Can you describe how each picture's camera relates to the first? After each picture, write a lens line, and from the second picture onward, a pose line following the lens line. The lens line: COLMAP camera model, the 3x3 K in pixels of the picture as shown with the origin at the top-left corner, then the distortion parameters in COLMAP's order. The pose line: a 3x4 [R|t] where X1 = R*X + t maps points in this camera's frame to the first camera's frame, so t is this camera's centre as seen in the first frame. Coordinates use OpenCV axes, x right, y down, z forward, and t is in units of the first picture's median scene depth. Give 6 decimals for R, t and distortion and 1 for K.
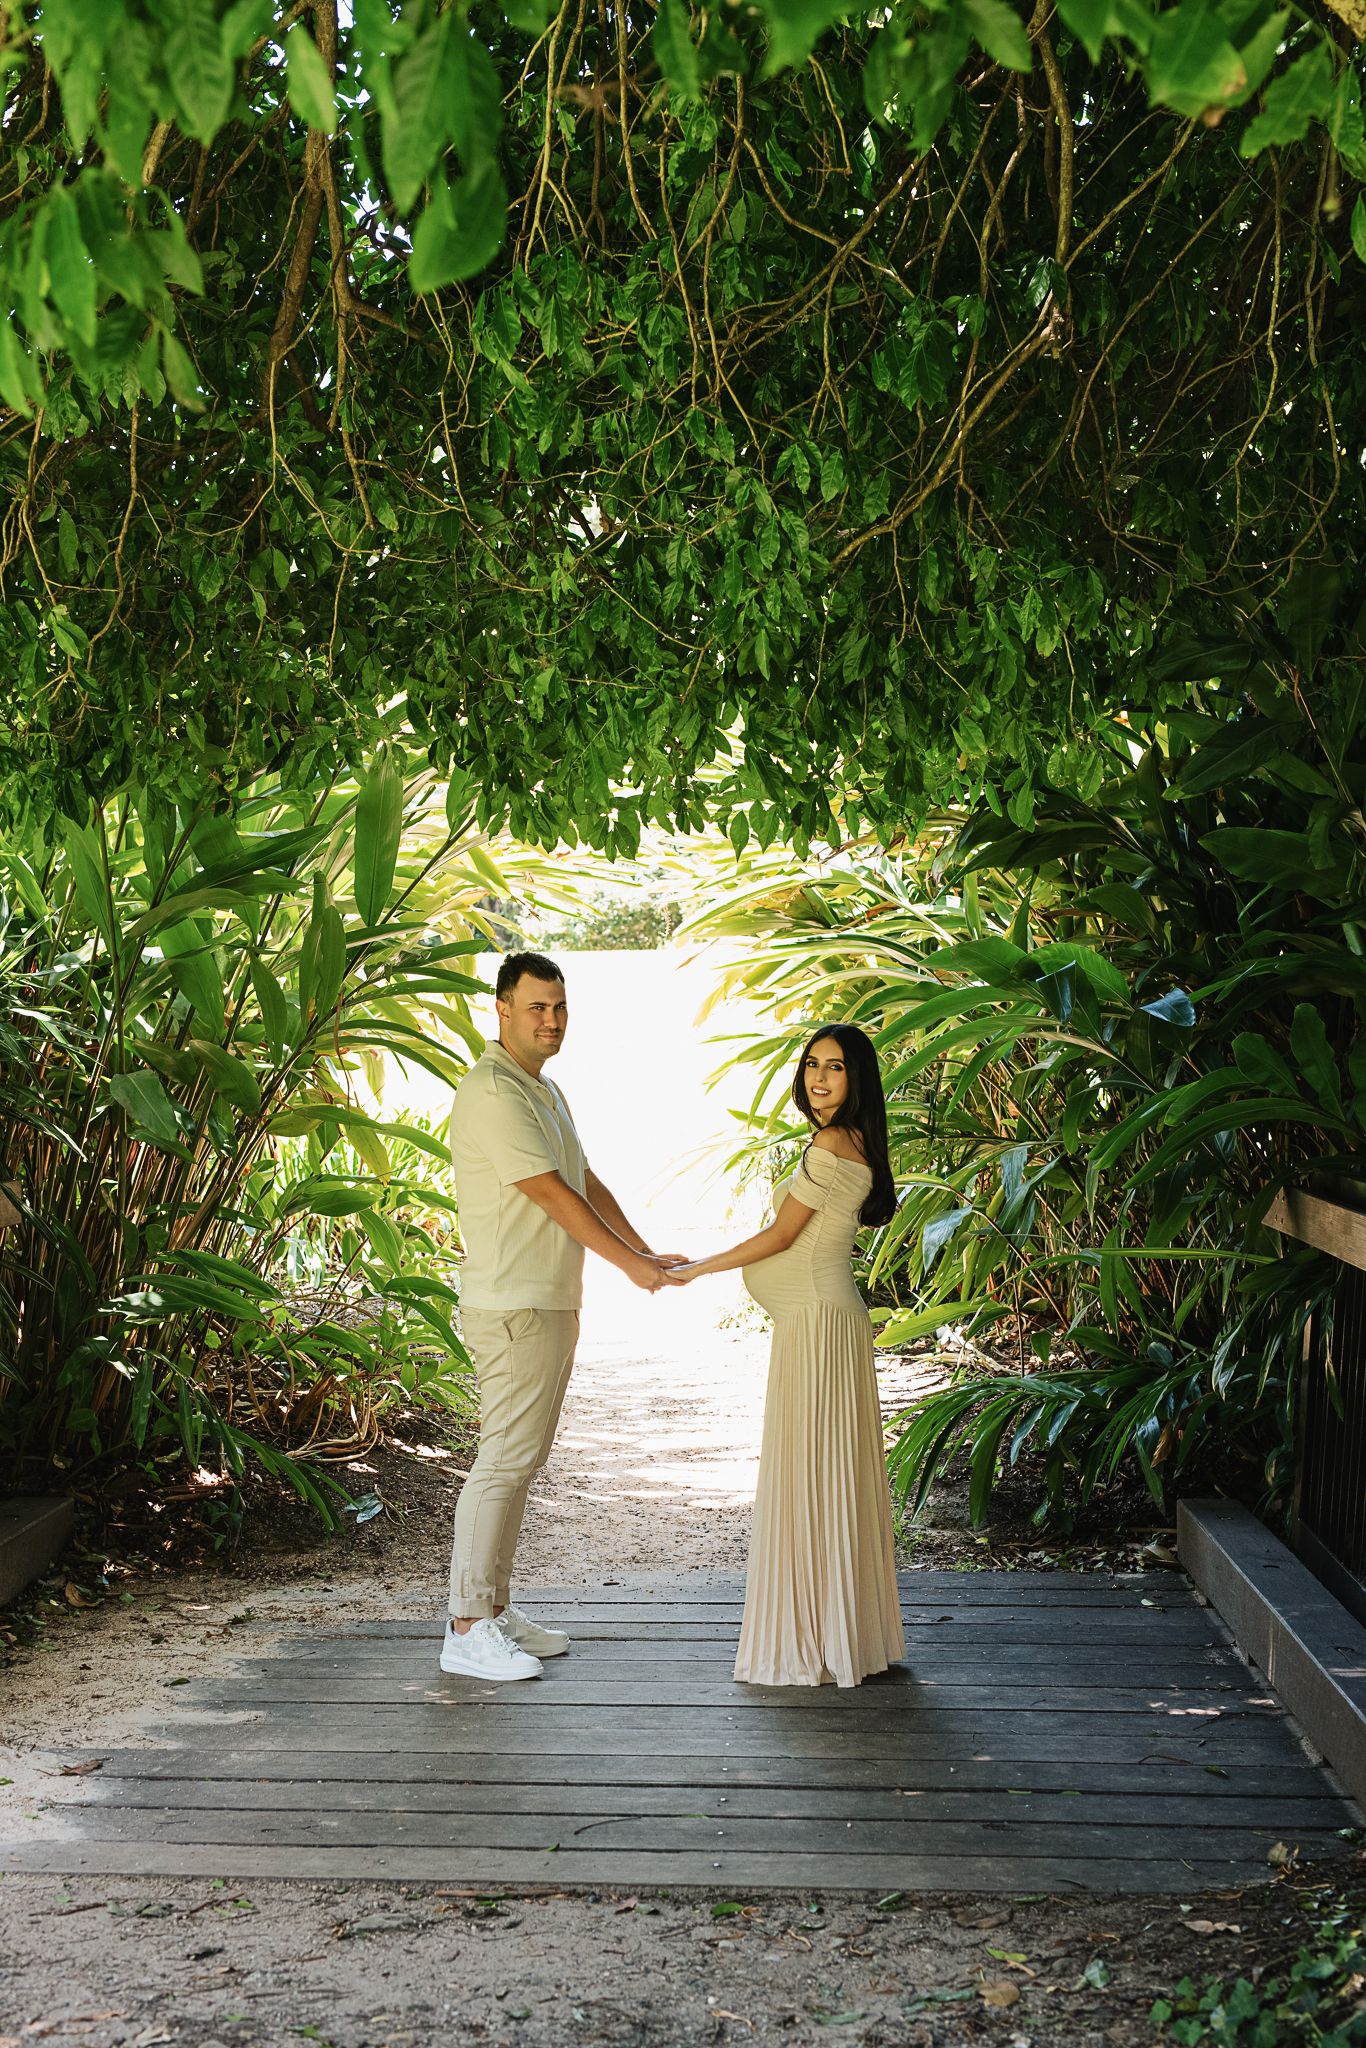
lens RADIAL K [[2901.5, 0, 696.0], [0, 2901.5, 1055.6], [0, 0, 1]] dist [0.049139, -0.067700]
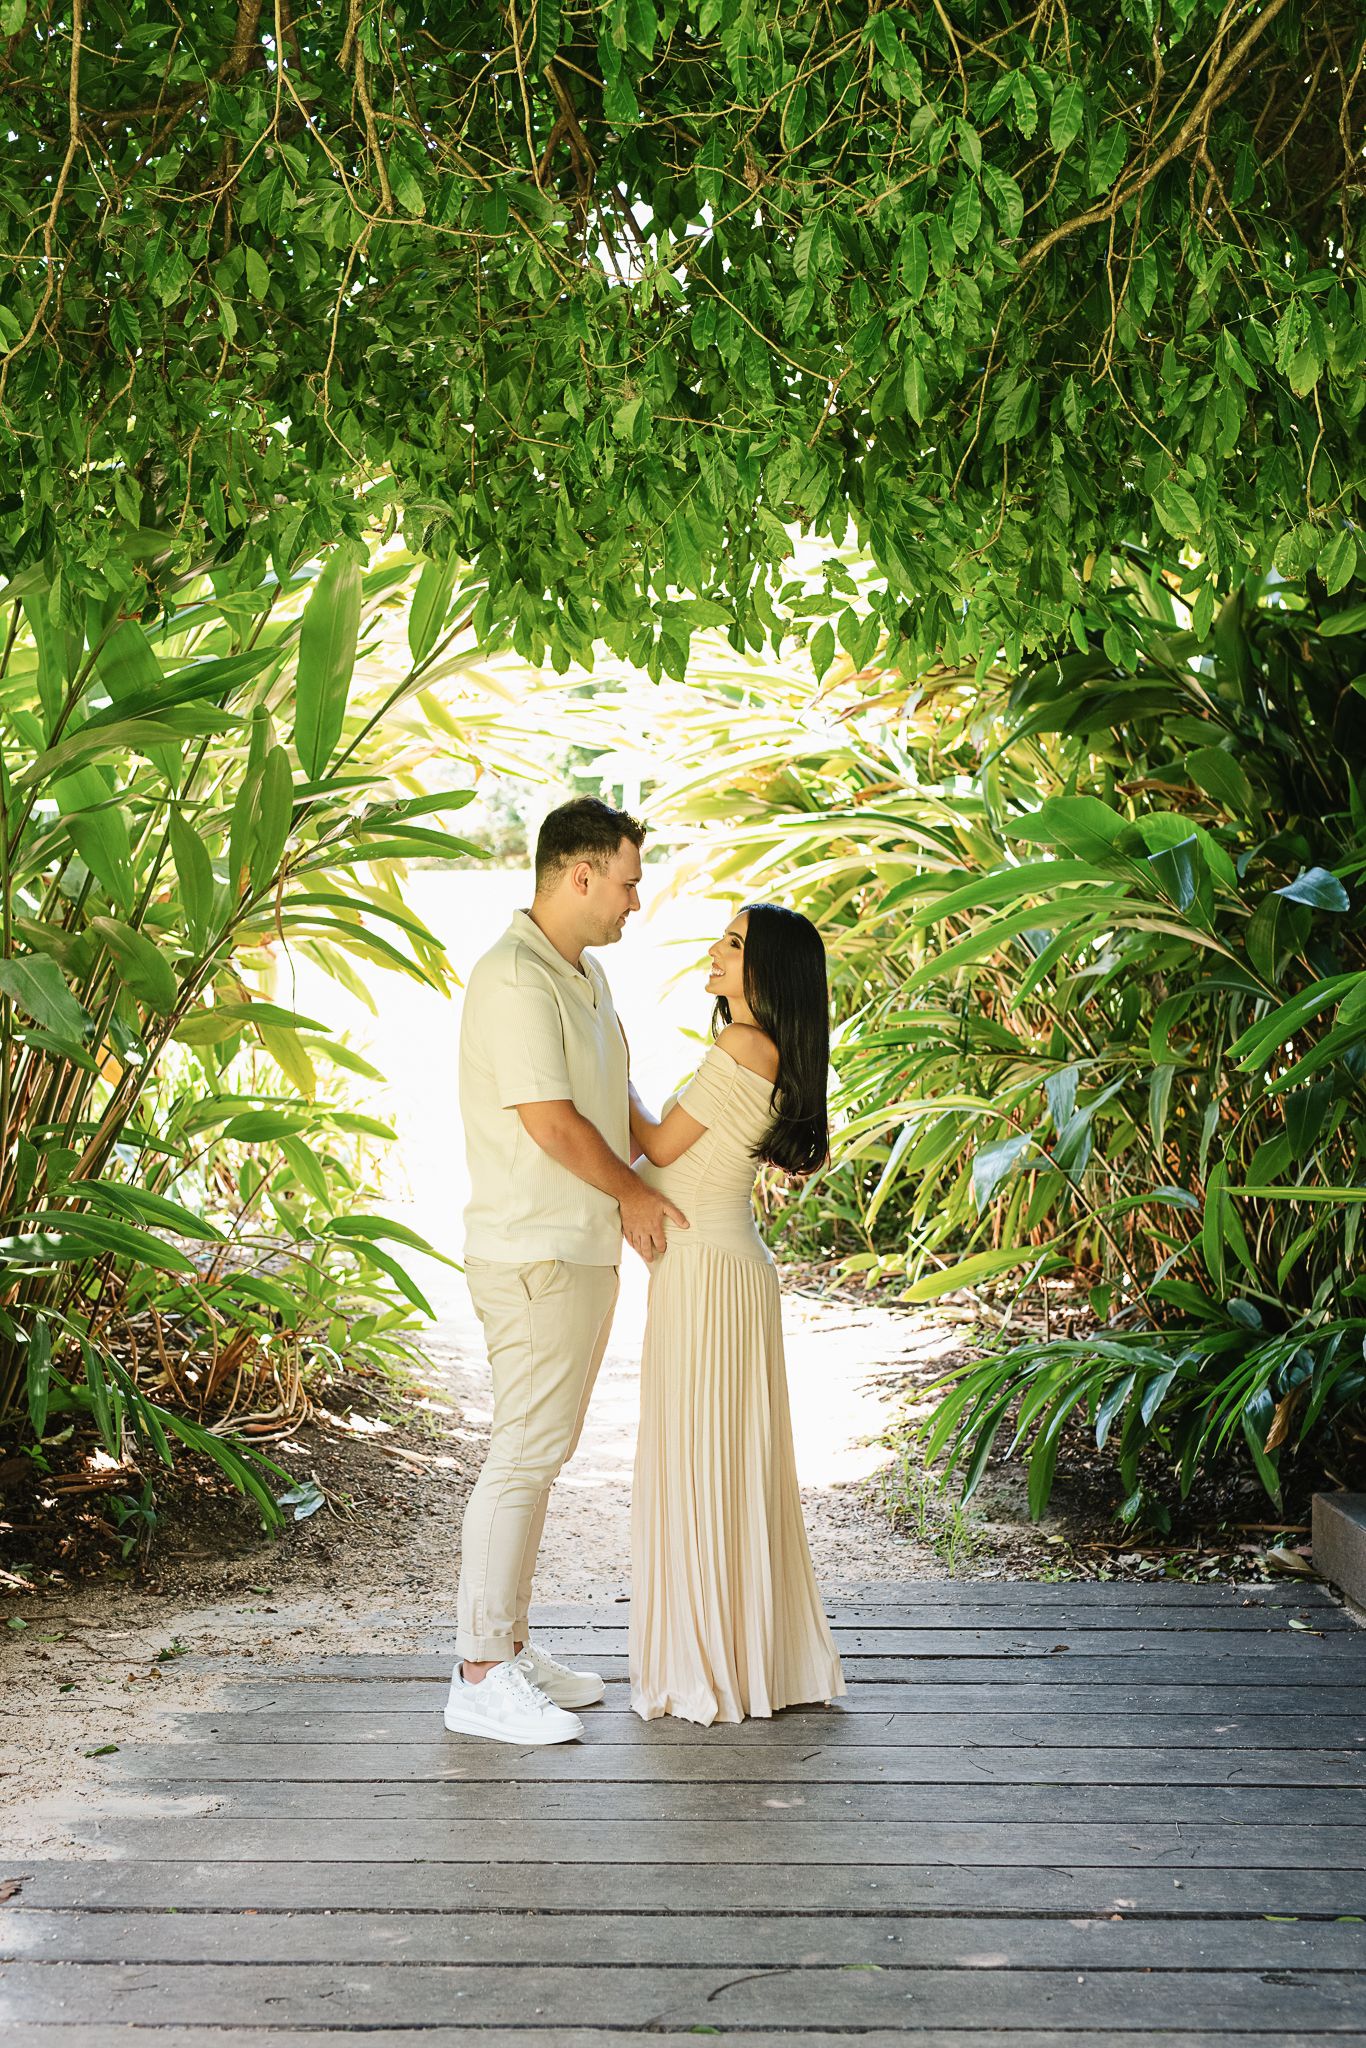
lens RADIAL K [[2869.8, 0, 683.0], [0, 2869.8, 1024.0], [0, 0, 1]] dist [0.012972, 0.026957]
pose [[0.997597, 0.010837, 0.068428, -0.071806], [-0.011500, 0.999891, 0.009310, 0.016092], [-0.068320, -0.010075, 0.997613, 0.219784]]
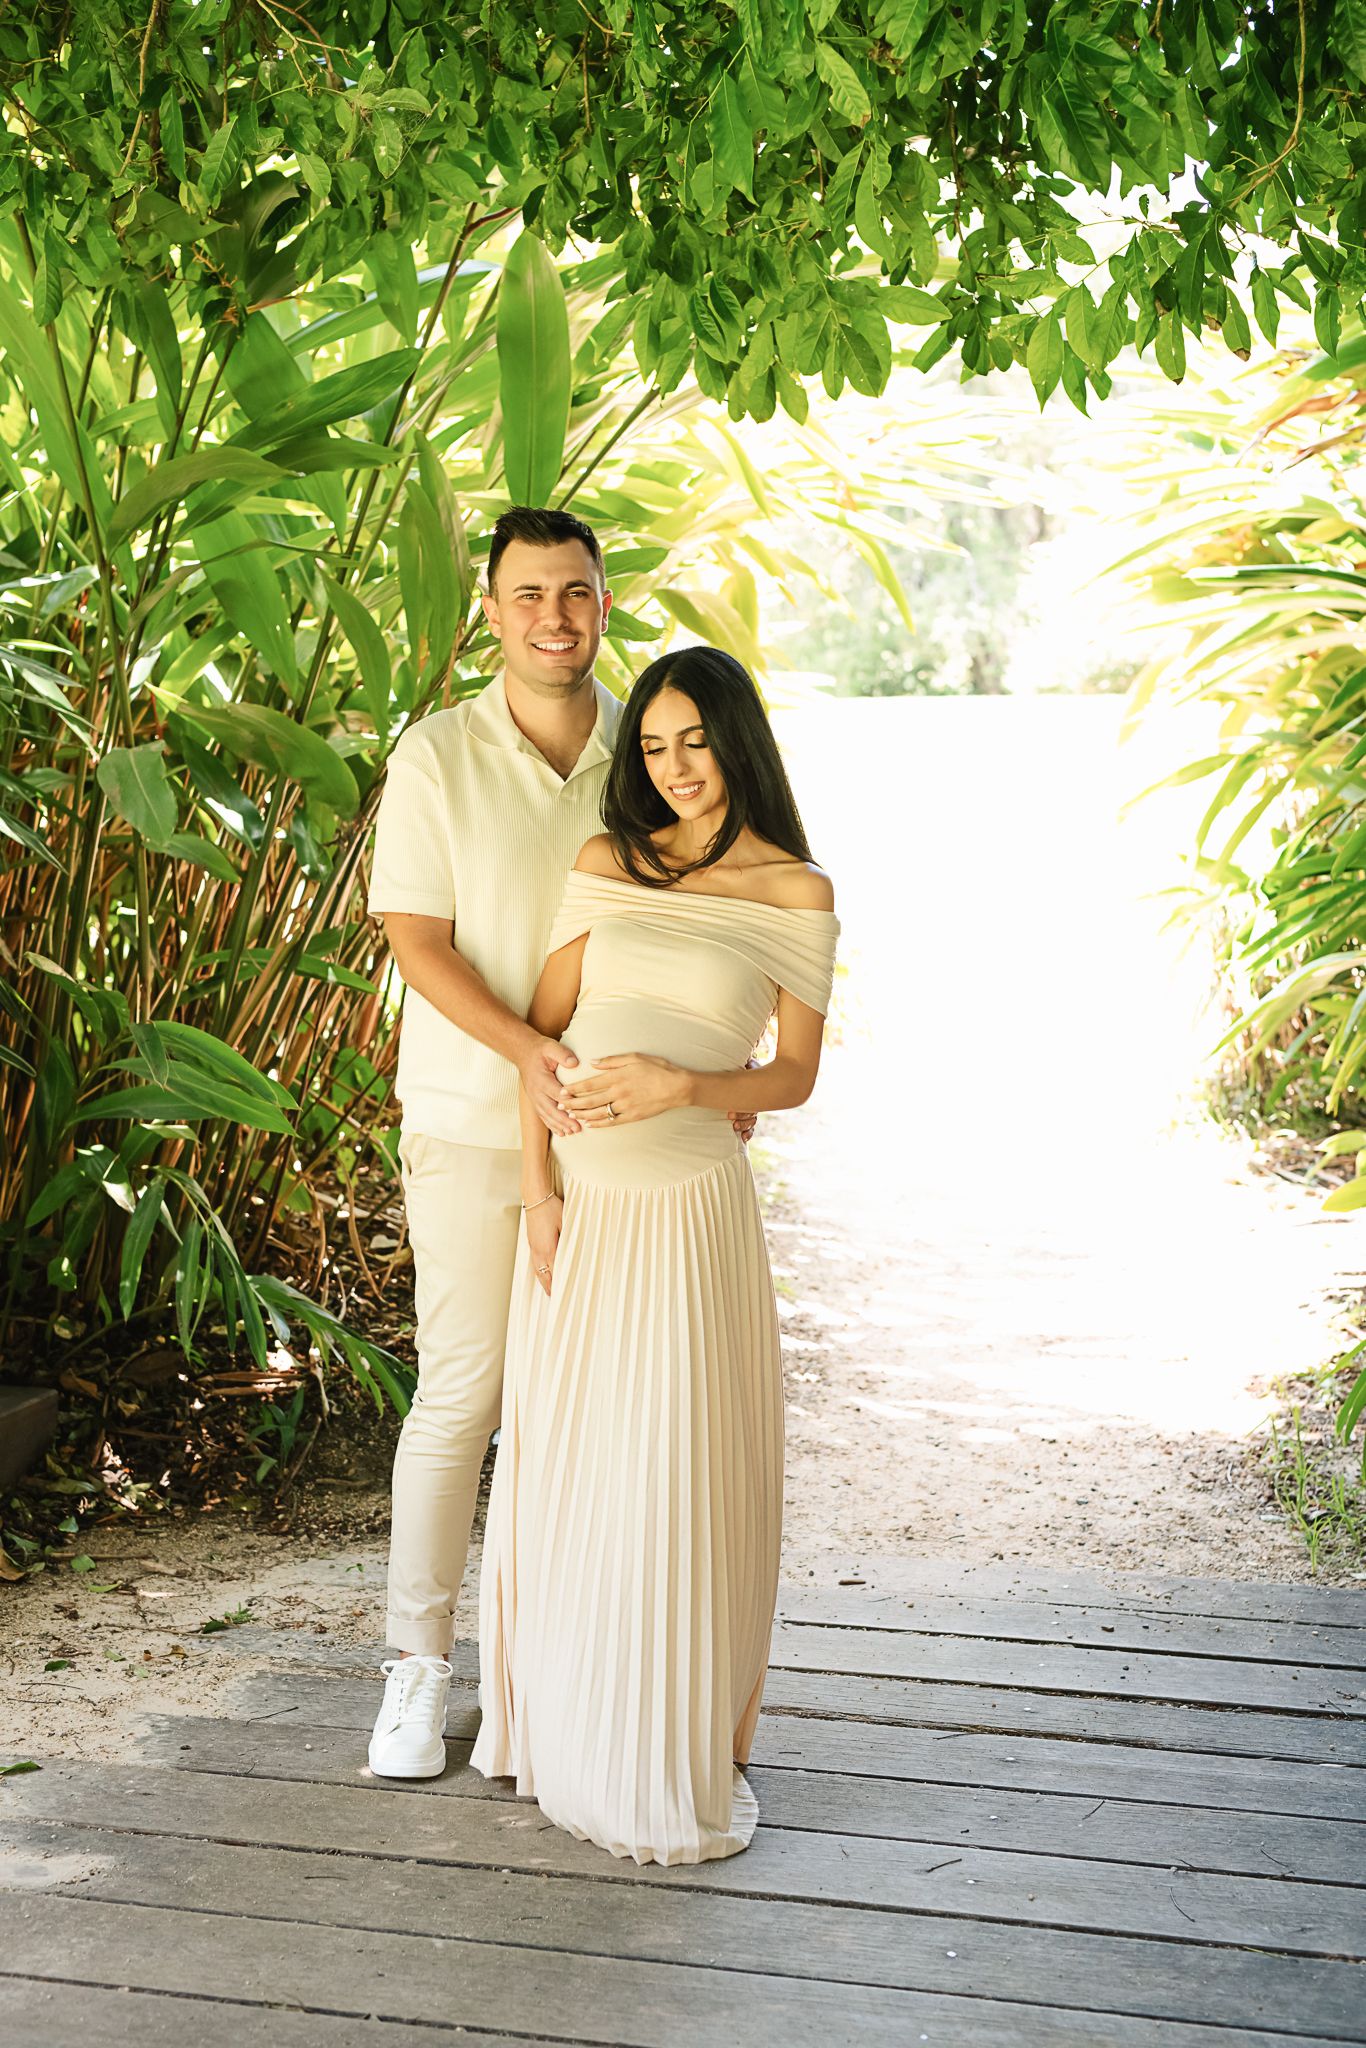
lens RADIAL K [[2818.3, 0, 683.0], [0, 2818.3, 1024.0], [0, 0, 1]] dist [-0.011896, 0.059735]
pose [[0.980754, 0.034588, -0.192161, 0.048974], [-0.020758, 0.997077, 0.073523, 0.020072], [0.194142, -0.068119, 0.978605, 0.429741]]
